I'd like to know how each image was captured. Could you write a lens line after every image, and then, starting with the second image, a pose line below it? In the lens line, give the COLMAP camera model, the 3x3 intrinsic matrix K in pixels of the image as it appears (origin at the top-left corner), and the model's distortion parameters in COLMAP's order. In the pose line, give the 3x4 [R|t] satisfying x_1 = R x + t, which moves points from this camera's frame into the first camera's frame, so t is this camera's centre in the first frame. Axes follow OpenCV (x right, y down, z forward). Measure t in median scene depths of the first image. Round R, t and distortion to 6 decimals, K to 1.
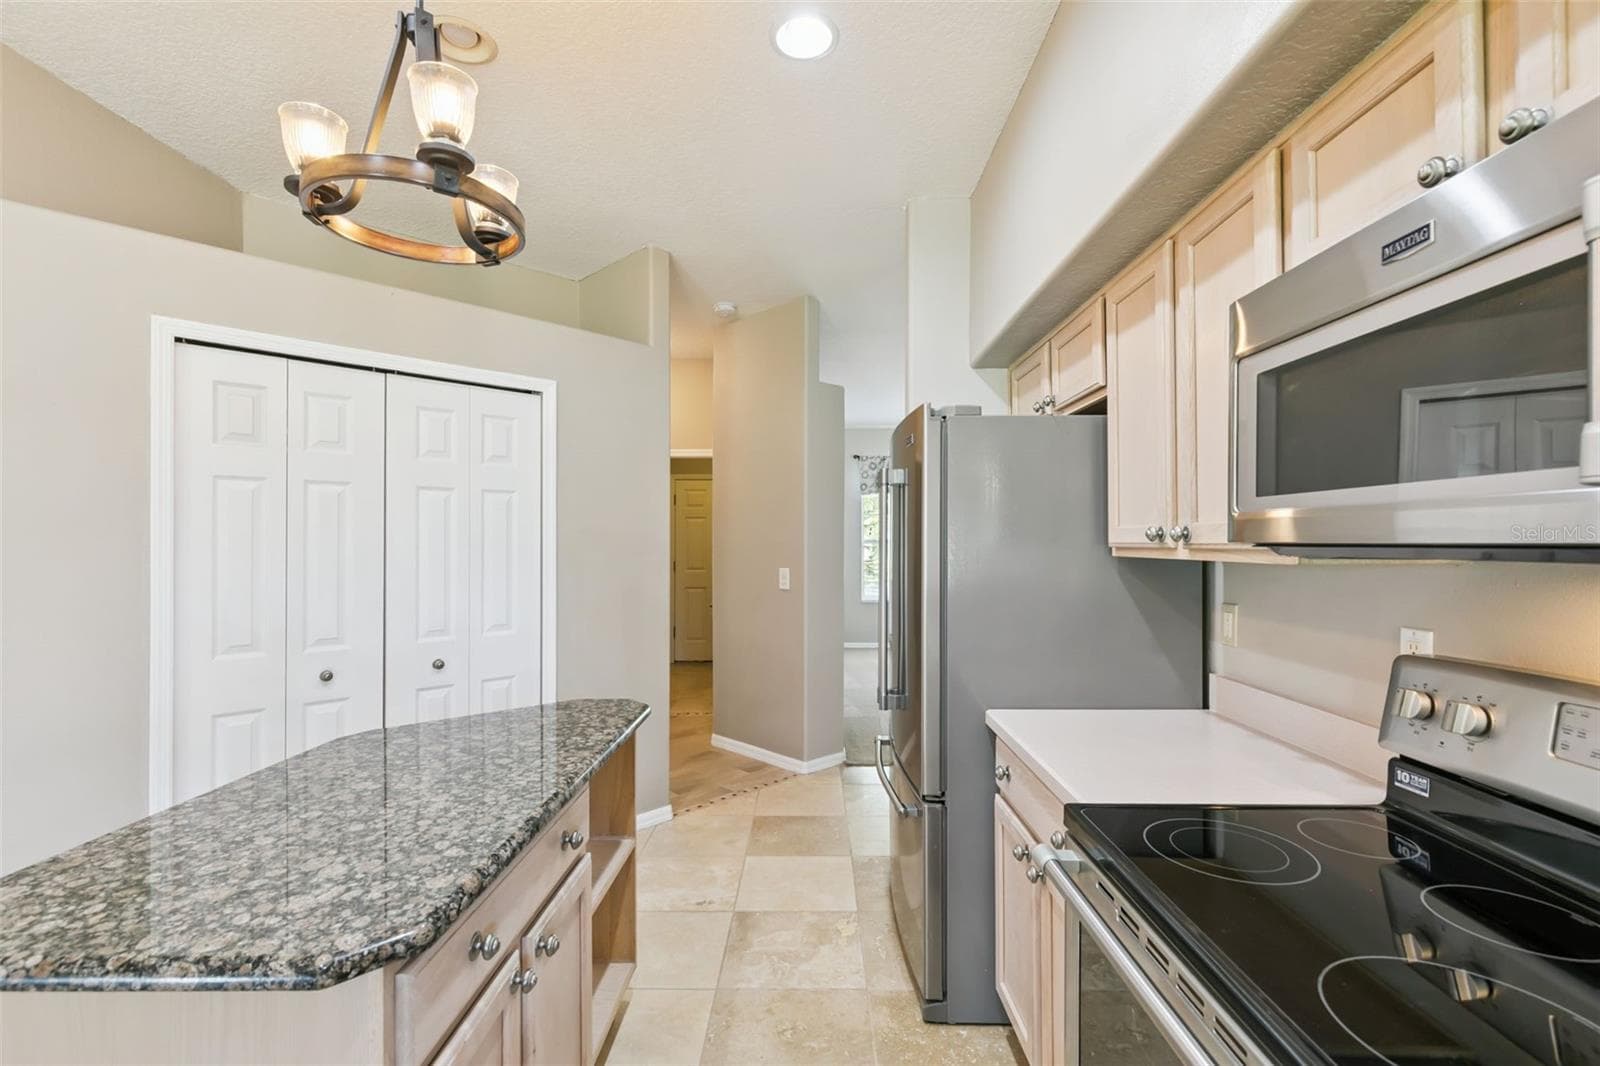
lens RADIAL K [[711.5, 0, 800.0], [0, 711.5, 533.0], [0, 0, 1]] dist [-0.000819, -0.000045]
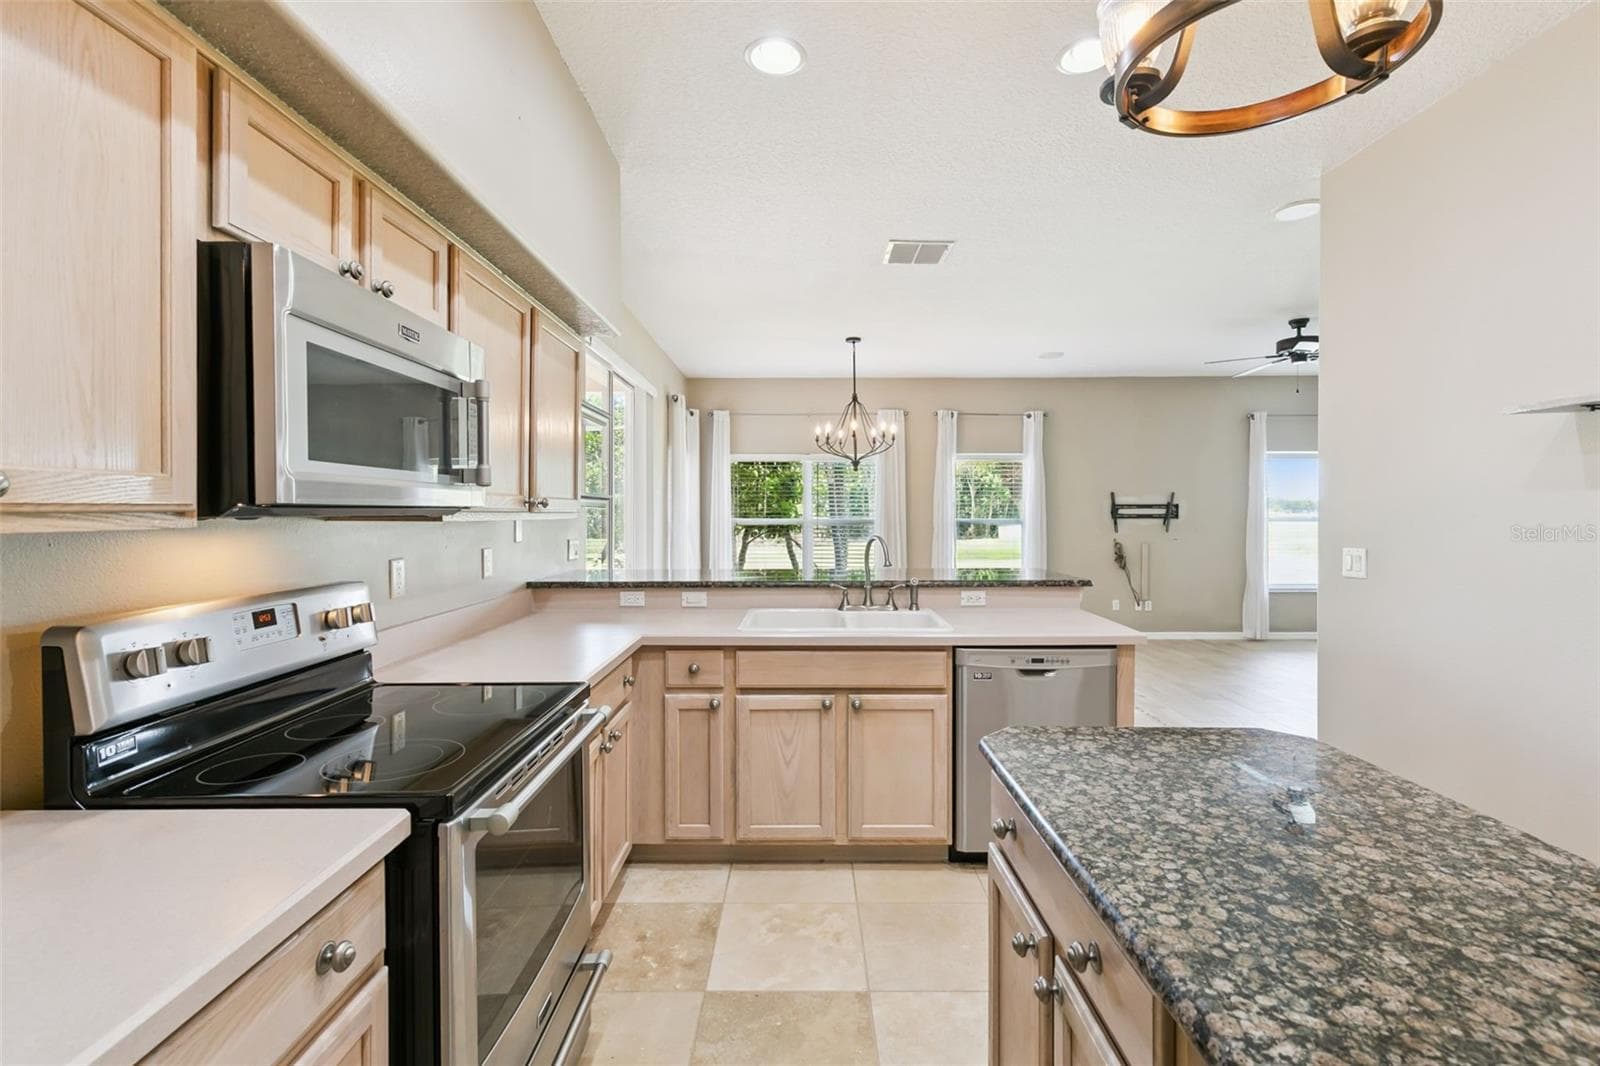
lens RADIAL K [[1262.4, 0, 800.0], [0, 1262.4, 533.0], [0, 0, 1]] dist [-0.024302, -0.001327]
pose [[-0.999988, 0.000585, 0.004924, -0.074477], [0.000606, 0.999990, 0.004325, 0.042300], [-0.004922, 0.004328, -0.999979, 2.473937]]
